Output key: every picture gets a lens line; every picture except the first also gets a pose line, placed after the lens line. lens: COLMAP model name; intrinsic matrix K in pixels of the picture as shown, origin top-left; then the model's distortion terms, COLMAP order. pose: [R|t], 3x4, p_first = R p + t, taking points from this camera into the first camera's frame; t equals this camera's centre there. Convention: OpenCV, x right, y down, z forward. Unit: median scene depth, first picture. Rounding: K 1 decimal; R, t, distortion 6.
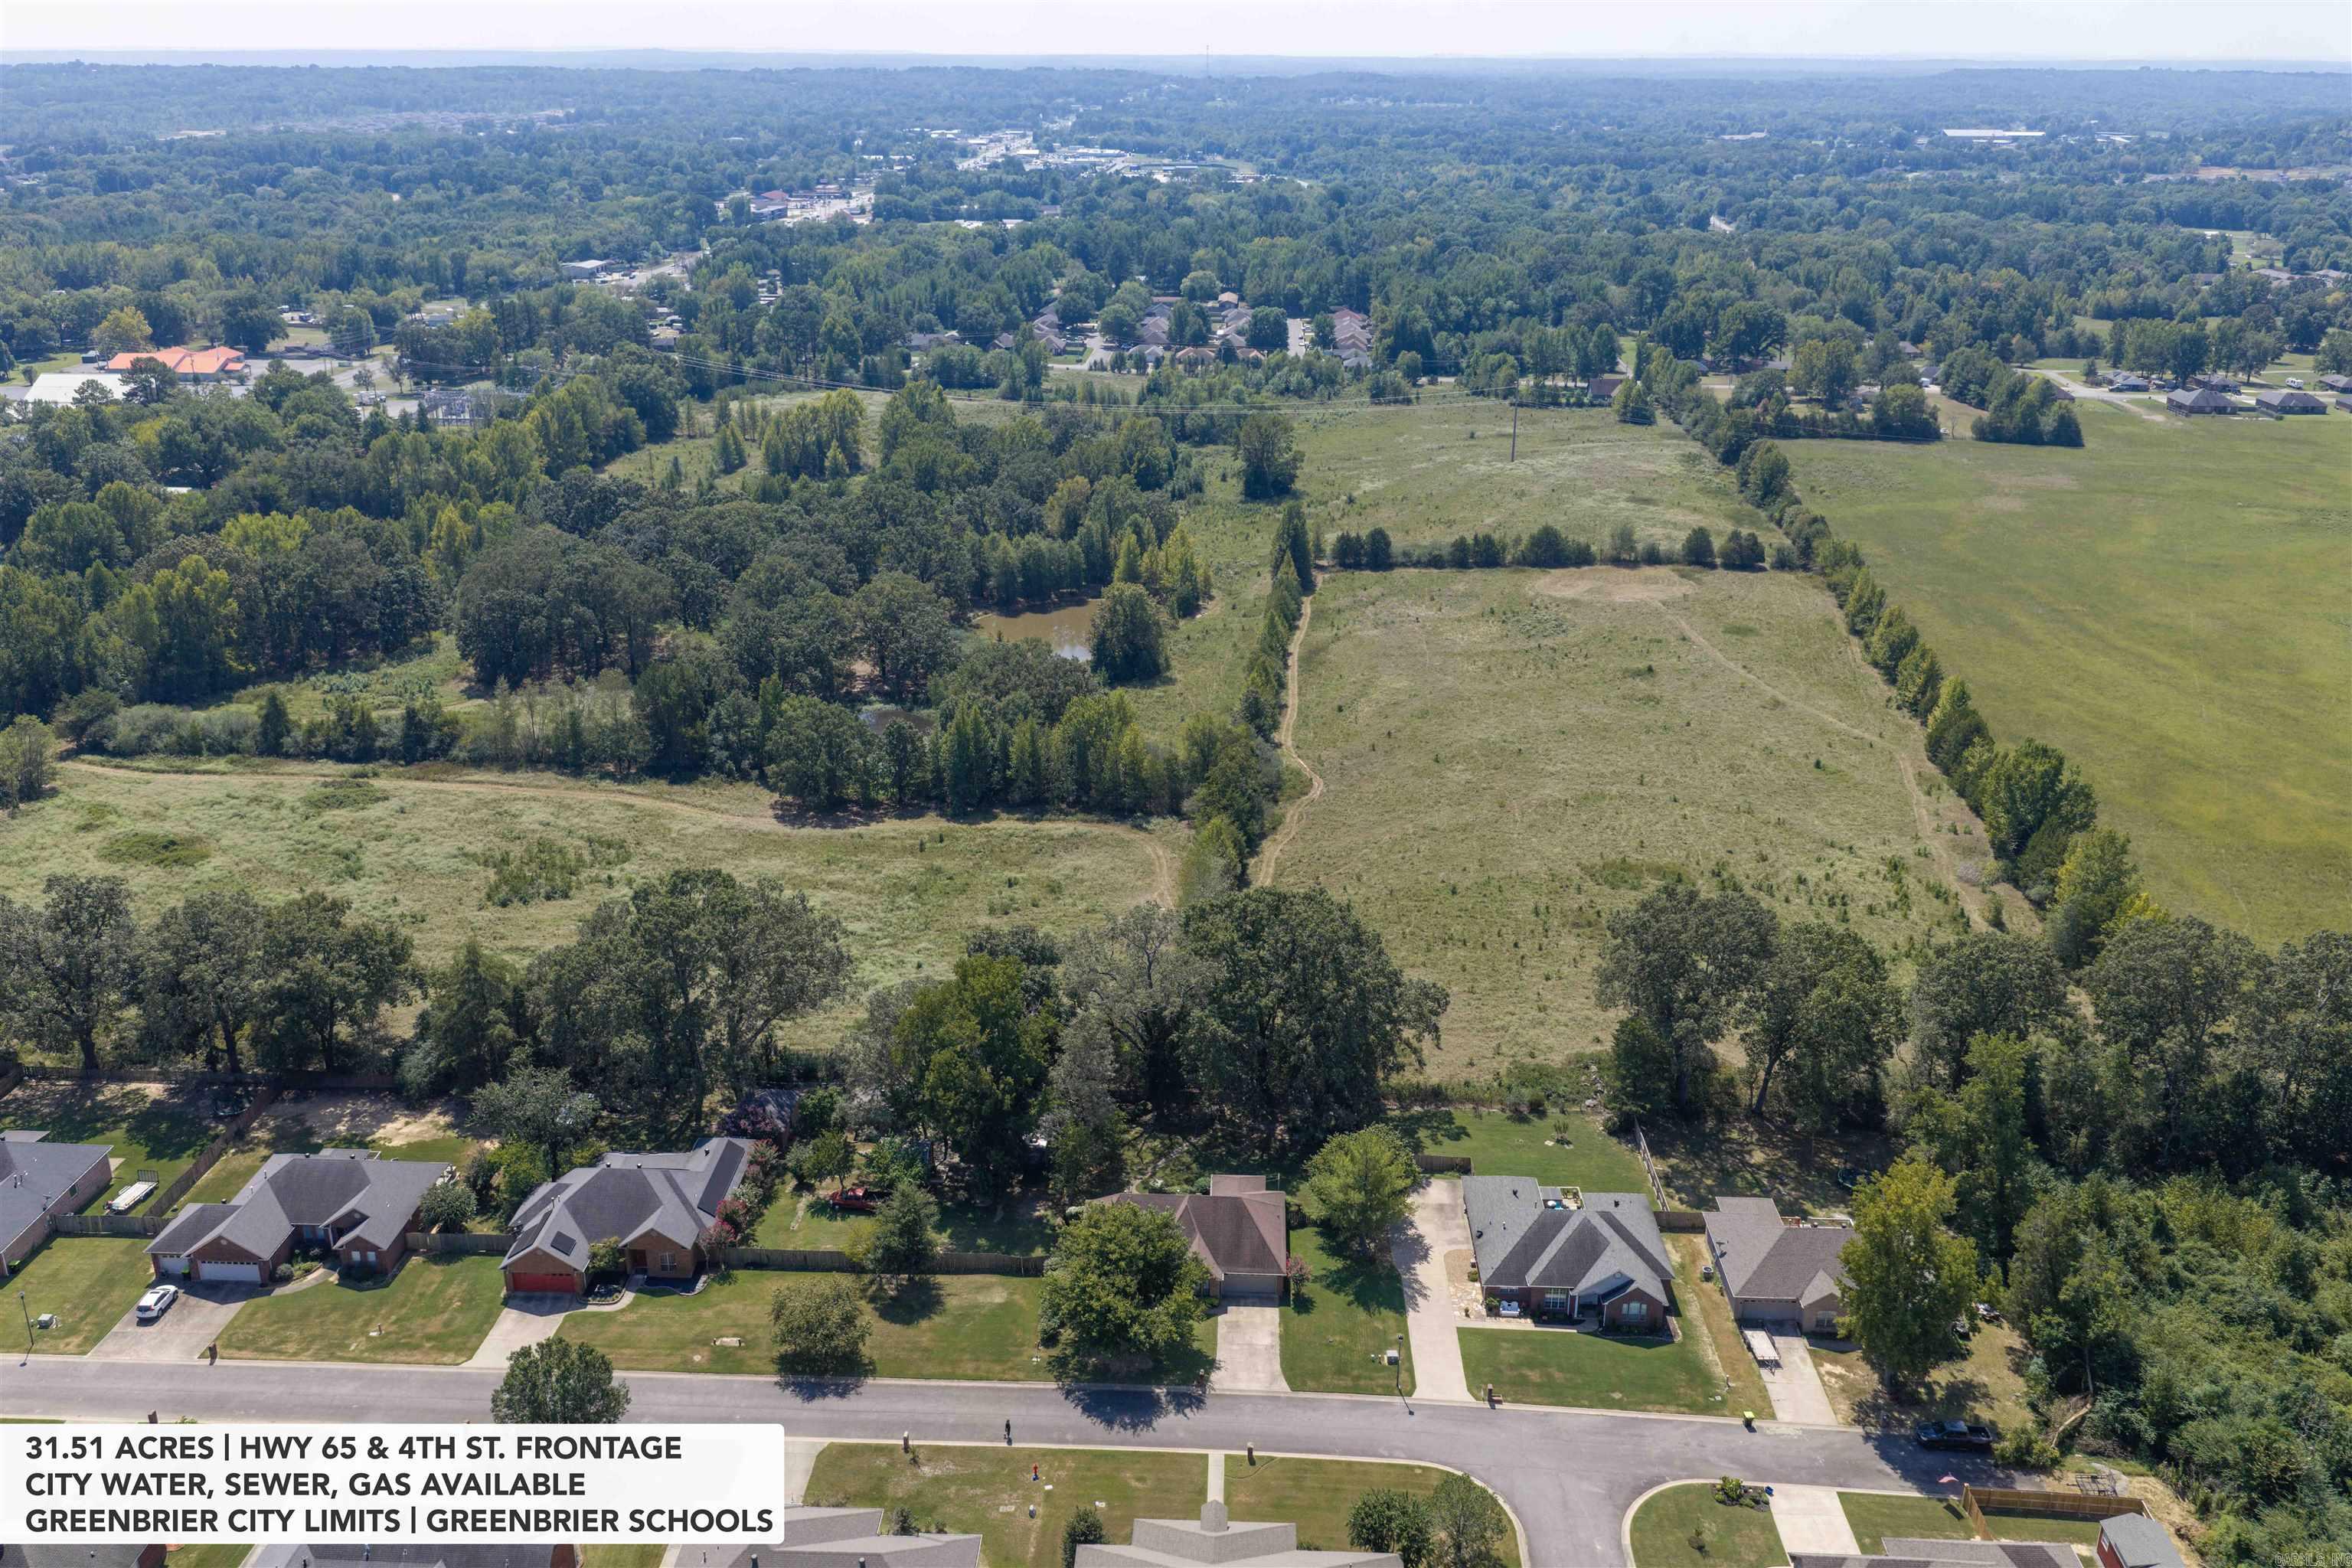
lens RADIAL K [[1944.3, 0, 1184.4], [0, 1944.3, 807.7], [0, 0, 1]] dist [0.016640, -0.029663]
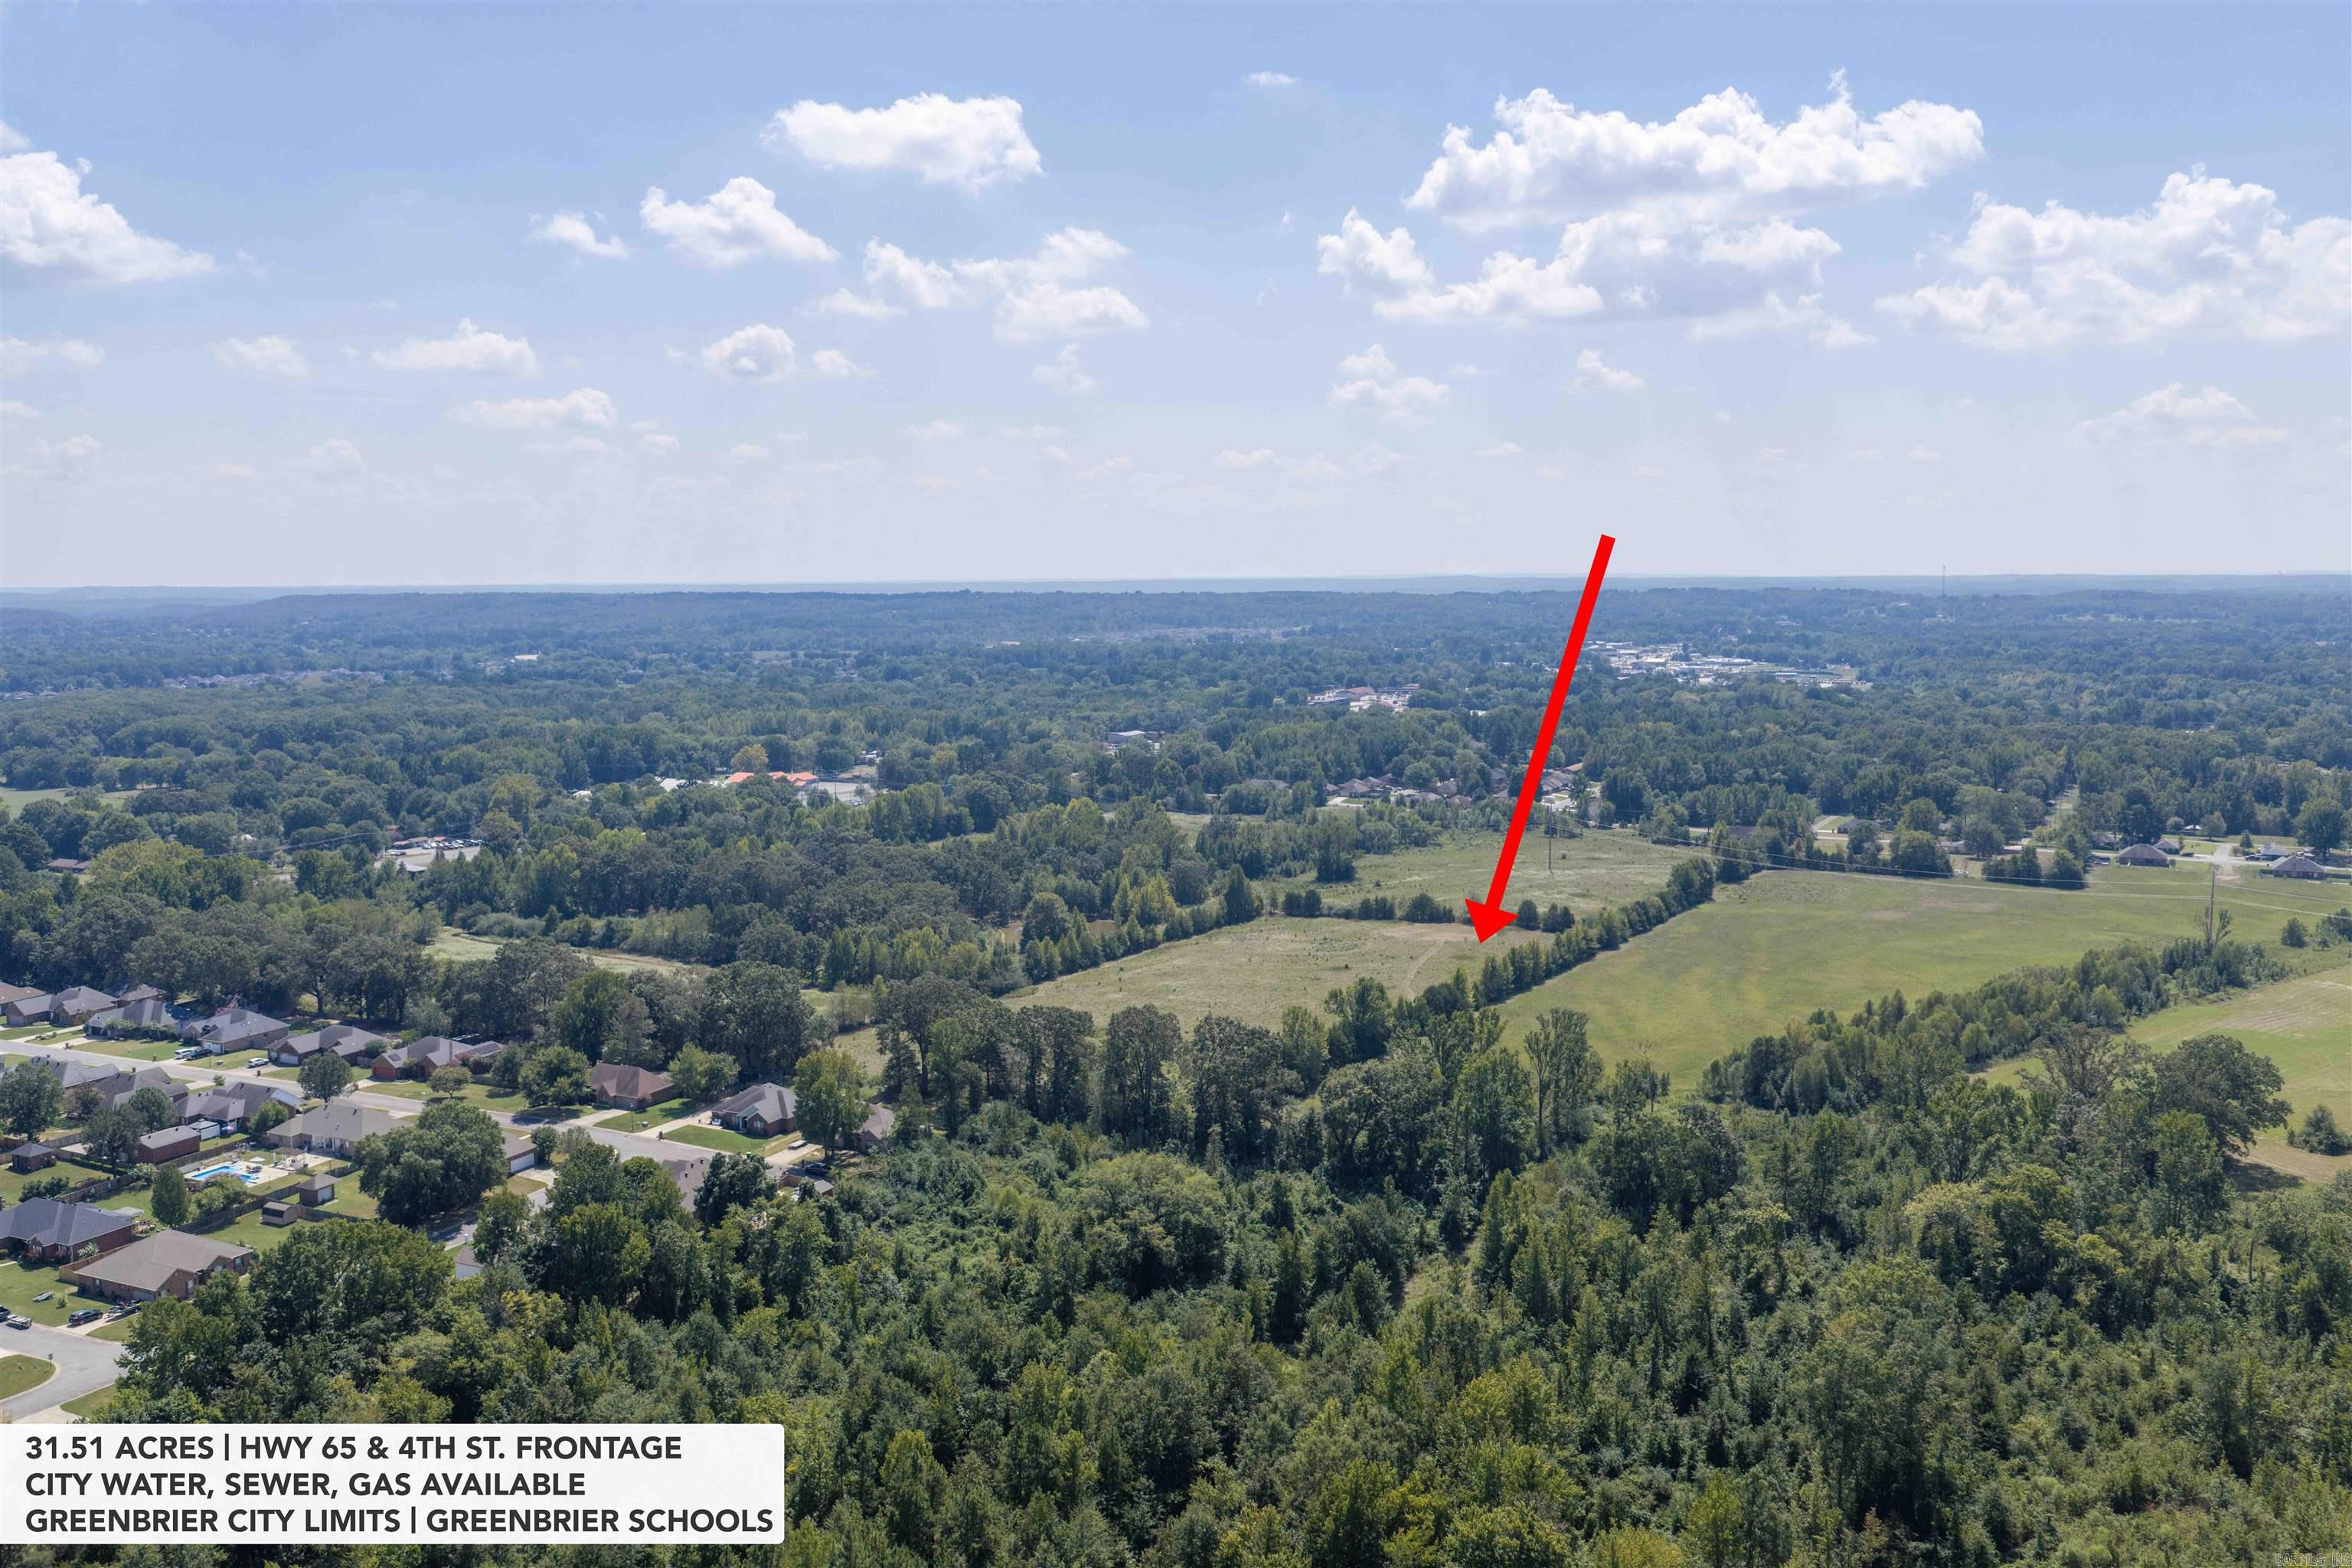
lens RADIAL K [[1944.3, 0, 1183.1], [0, 1944.3, 747.9], [0, 0, 1]] dist [0.016640, -0.029663]
pose [[0.920097, 0.023926, -0.390959, 0.518731], [-0.131837, 0.958812, -0.251593, 0.116918], [0.368837, 0.283033, 0.885354, -0.297398]]
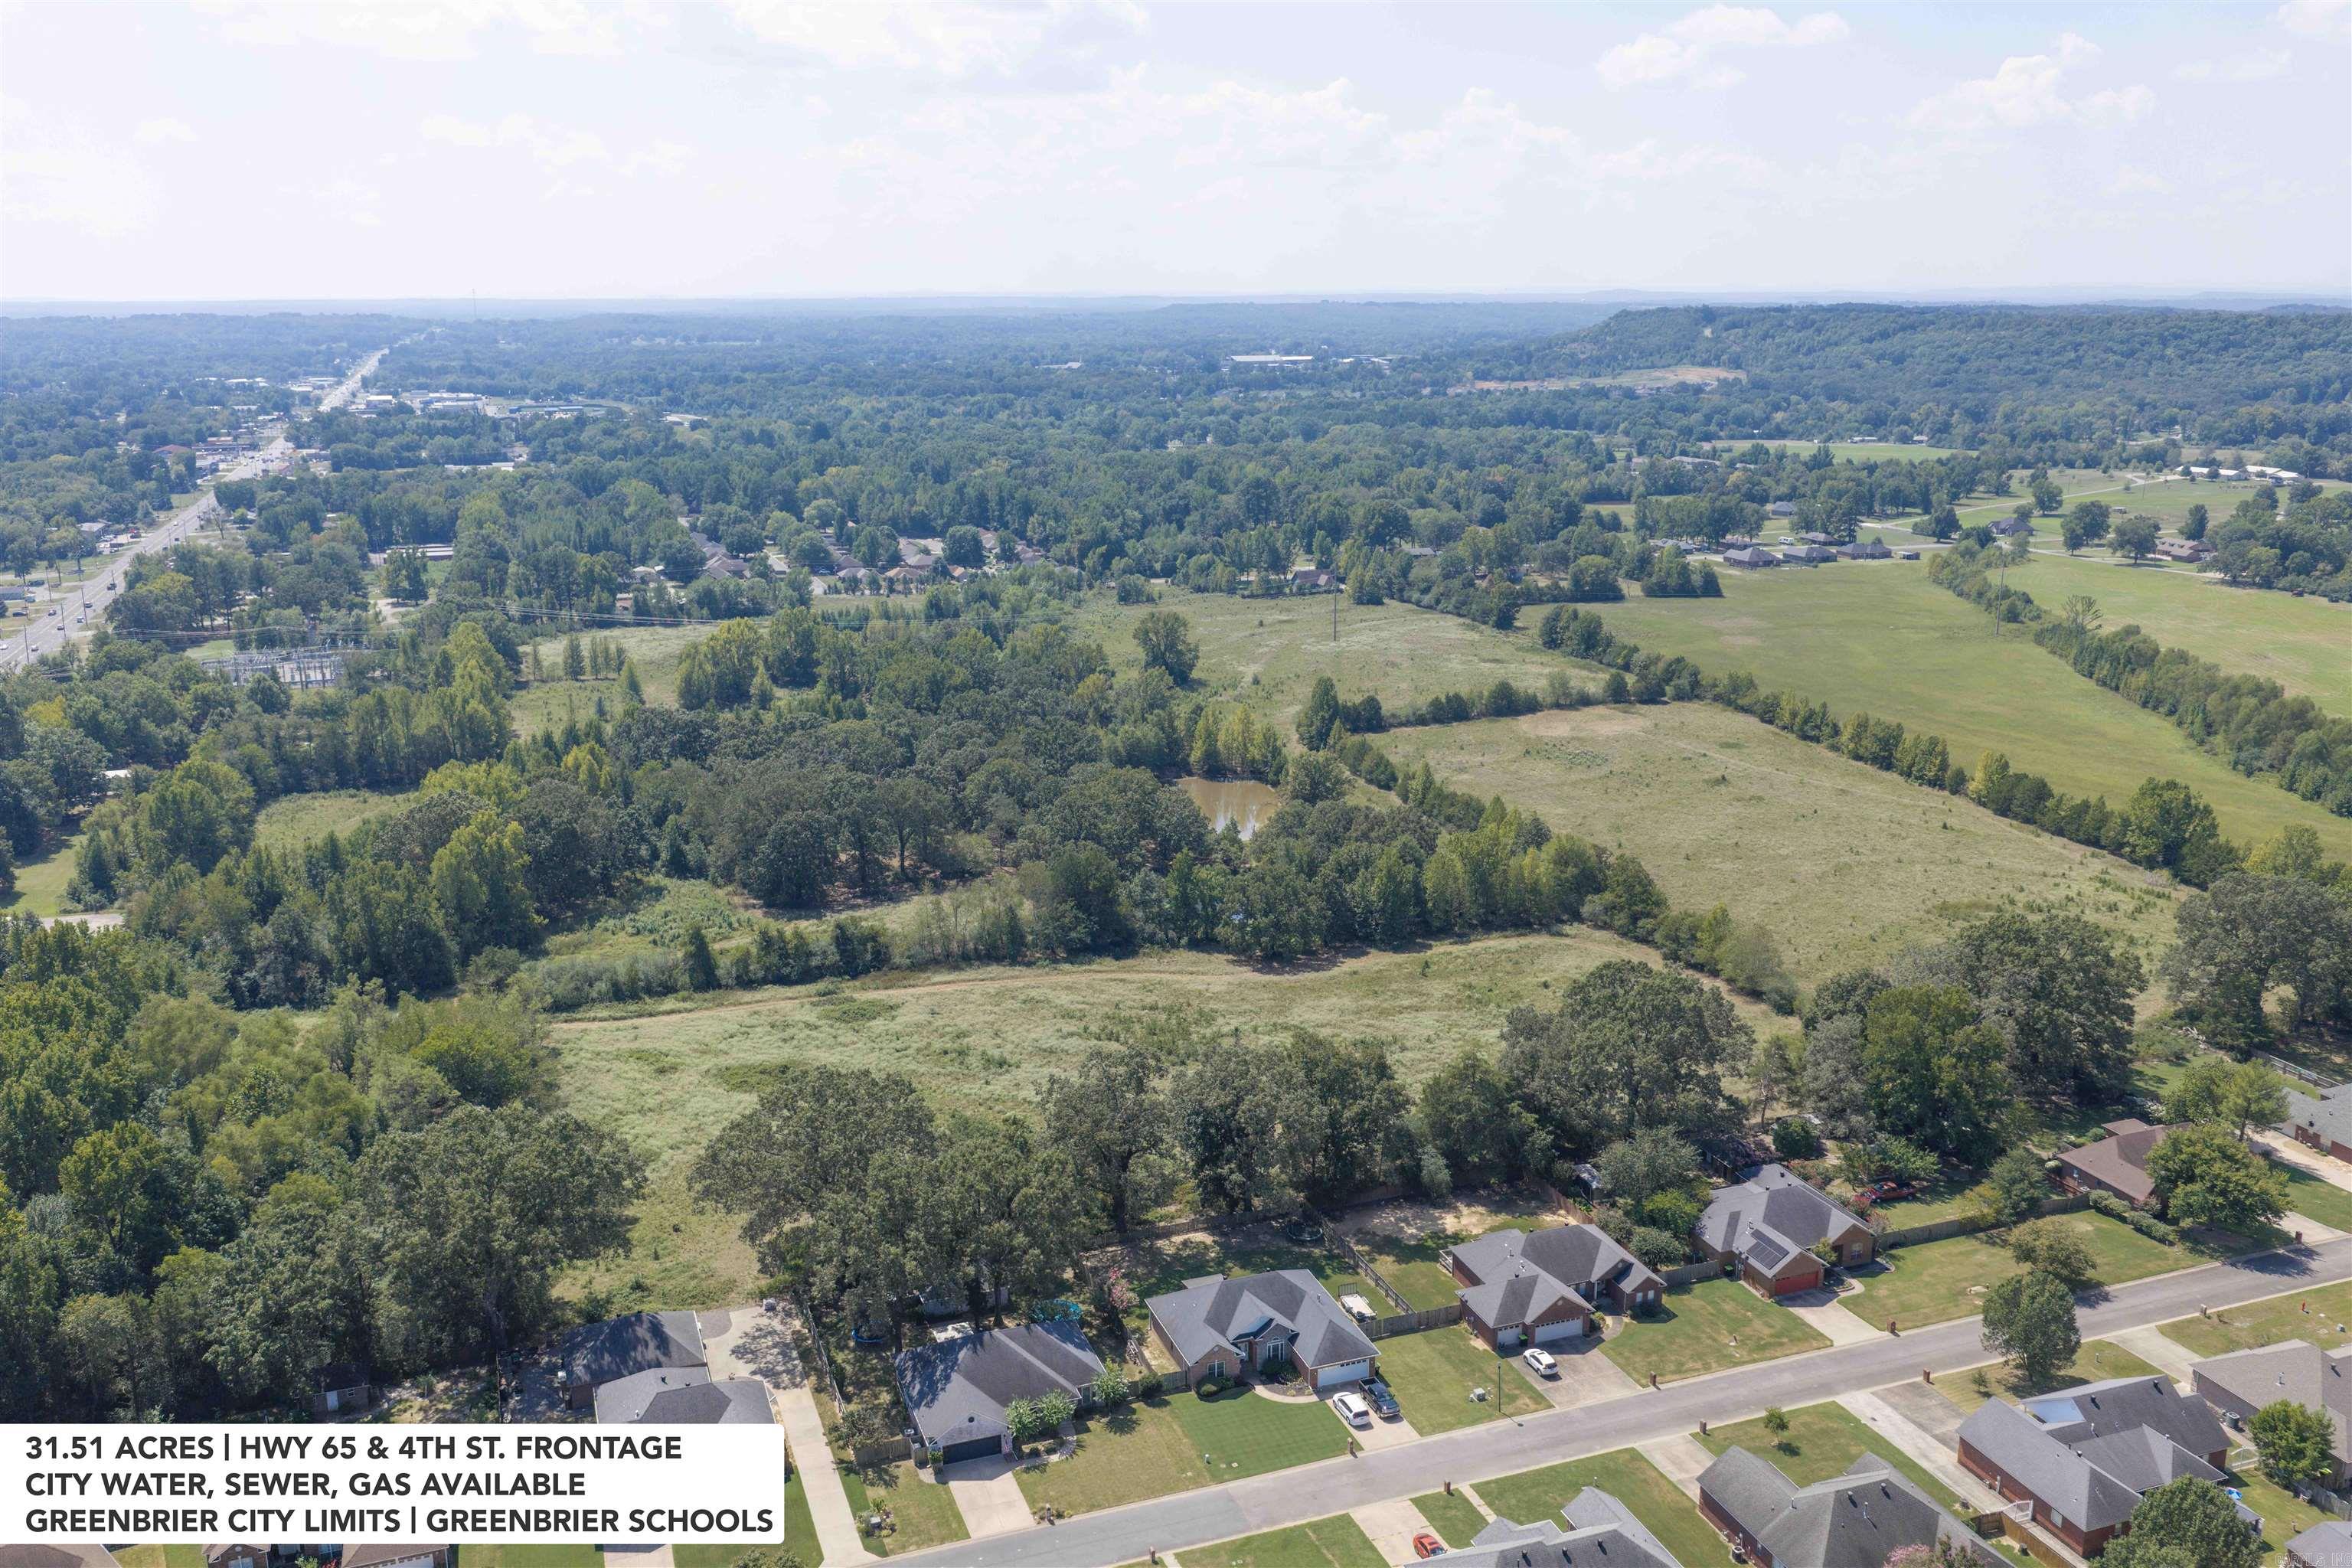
lens RADIAL K [[1944.3, 0, 1196.7], [0, 1944.3, 799.5], [0, 0, 1]] dist [0.016640, -0.029663]
pose [[0.925850, -0.104543, 0.363142, -0.377472], [0.145613, 0.985460, -0.087548, 0.000419], [-0.348709, 0.133935, 0.927612, -0.008595]]
